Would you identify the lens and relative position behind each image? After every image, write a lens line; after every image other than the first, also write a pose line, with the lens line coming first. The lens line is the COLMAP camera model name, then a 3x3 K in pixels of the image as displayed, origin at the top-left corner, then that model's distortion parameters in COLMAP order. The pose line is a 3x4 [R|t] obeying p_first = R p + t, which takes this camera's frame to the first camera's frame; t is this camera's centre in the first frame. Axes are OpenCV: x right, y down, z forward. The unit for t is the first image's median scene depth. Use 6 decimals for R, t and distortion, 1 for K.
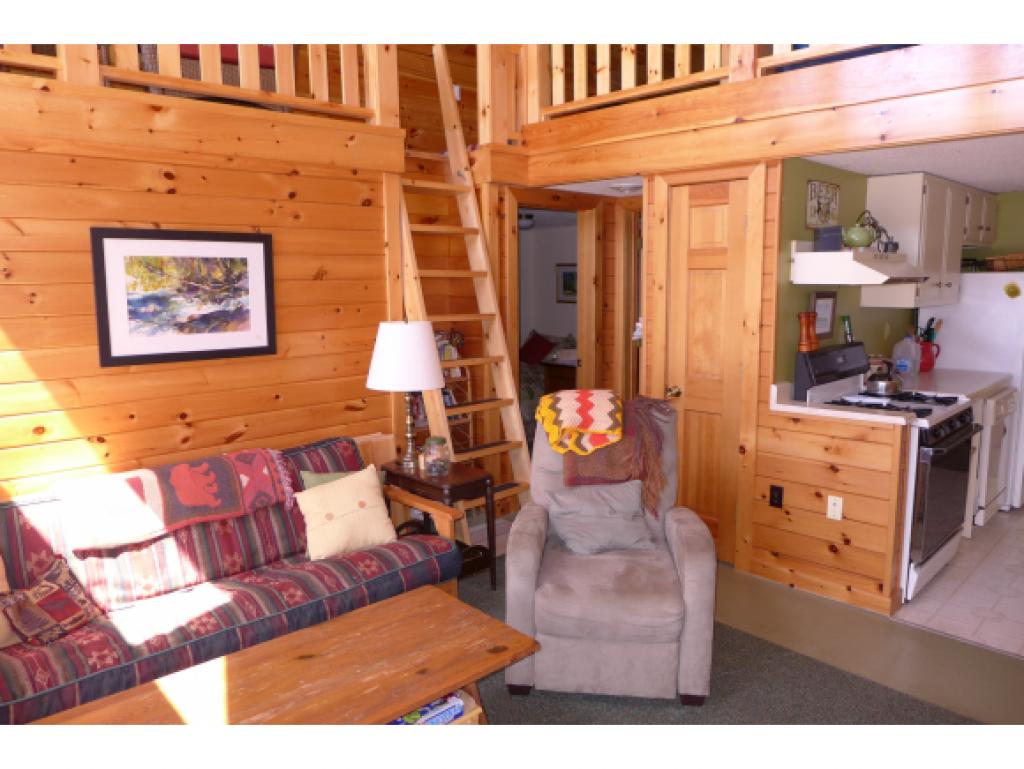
lens RADIAL K [[718.8, 0, 506.1], [0, 718.8, 379.8], [0, 0, 1]] dist [-0.034608, -0.001097]
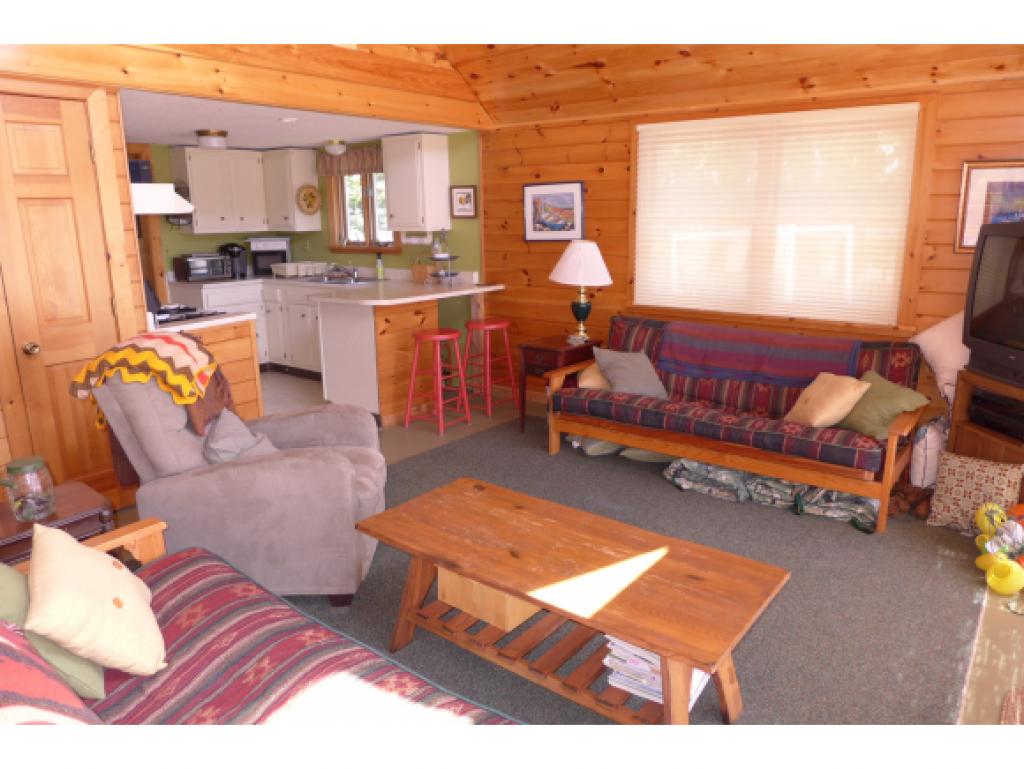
lens RADIAL K [[718.8, 0, 506.1], [0, 718.8, 379.8], [0, 0, 1]] dist [-0.034608, -0.001097]
pose [[-0.168377, -0.216891, 0.961565, -0.717856], [0.153847, 0.957755, 0.242972, -0.068667], [-0.973643, 0.188845, -0.127896, 0.633766]]
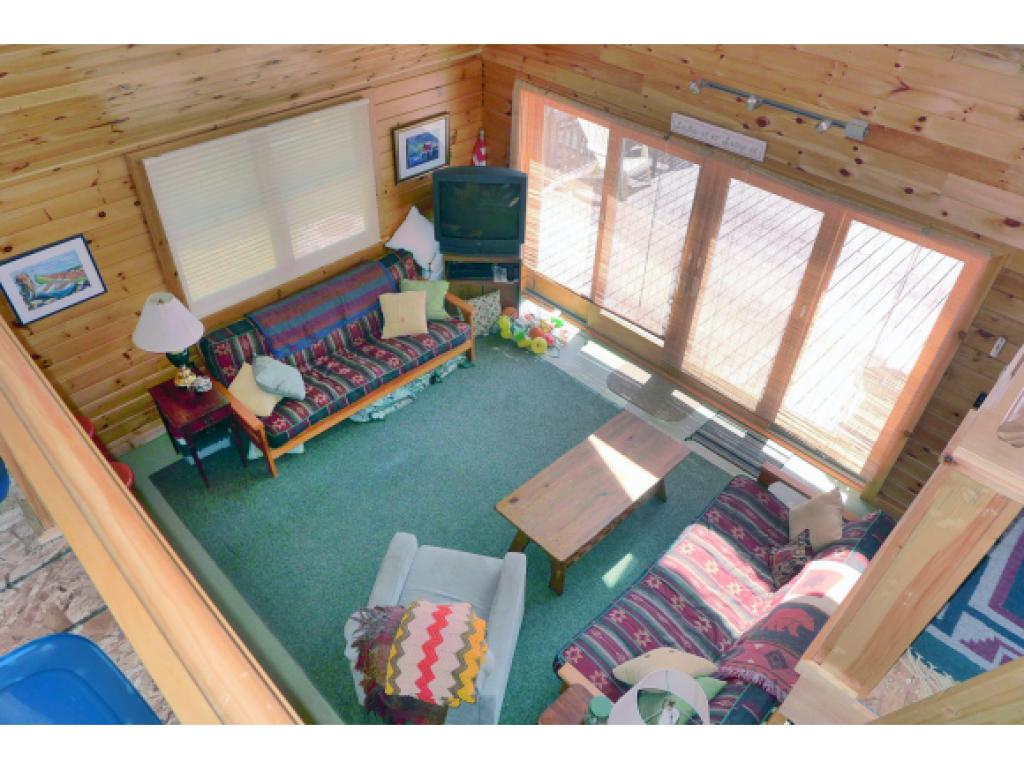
lens RADIAL K [[718.8, 0, 506.1], [0, 718.8, 379.8], [0, 0, 1]] dist [-0.034608, -0.001097]
pose [[-0.998446, 0.024056, -0.050269, 0.055111], [-0.021821, 0.661248, 0.749850, -0.807887], [0.051278, 0.749782, -0.659695, 1.221378]]
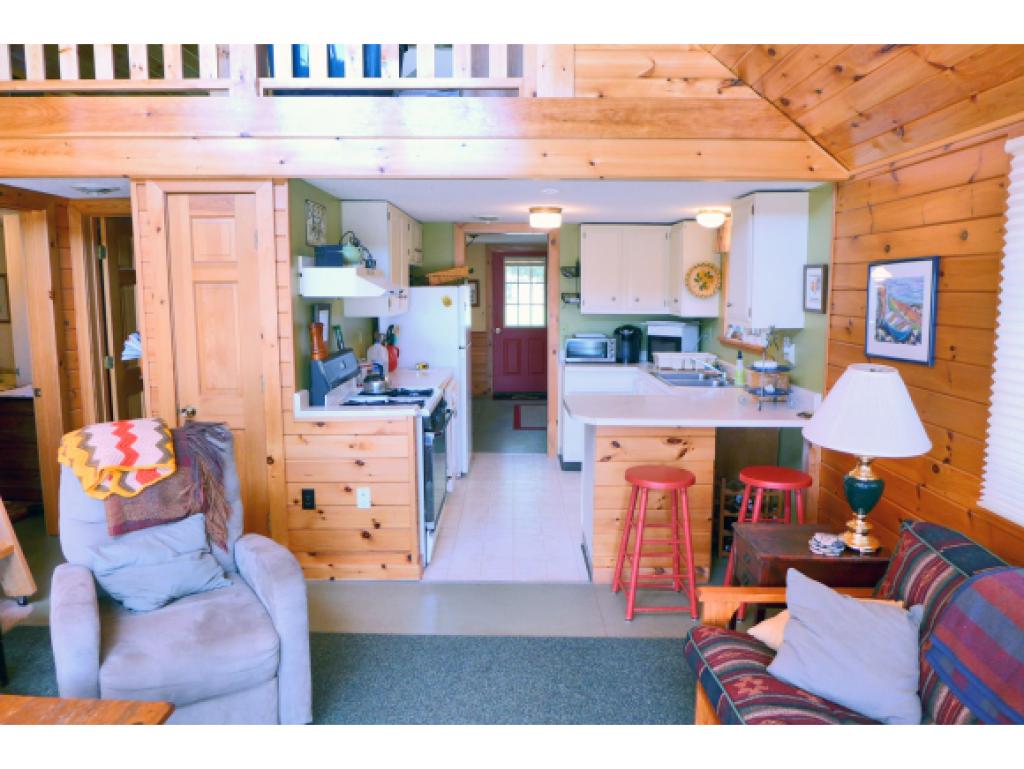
lens RADIAL K [[700.2, 0, 510.8], [0, 700.2, 374.0], [0, 0, 1]] dist [-0.046028, 0.002479]
pose [[0.677872, -0.081783, 0.730617, -0.153540], [0.096362, 0.995104, 0.021983, -0.013596], [-0.728837, 0.055502, 0.682434, 0.077112]]
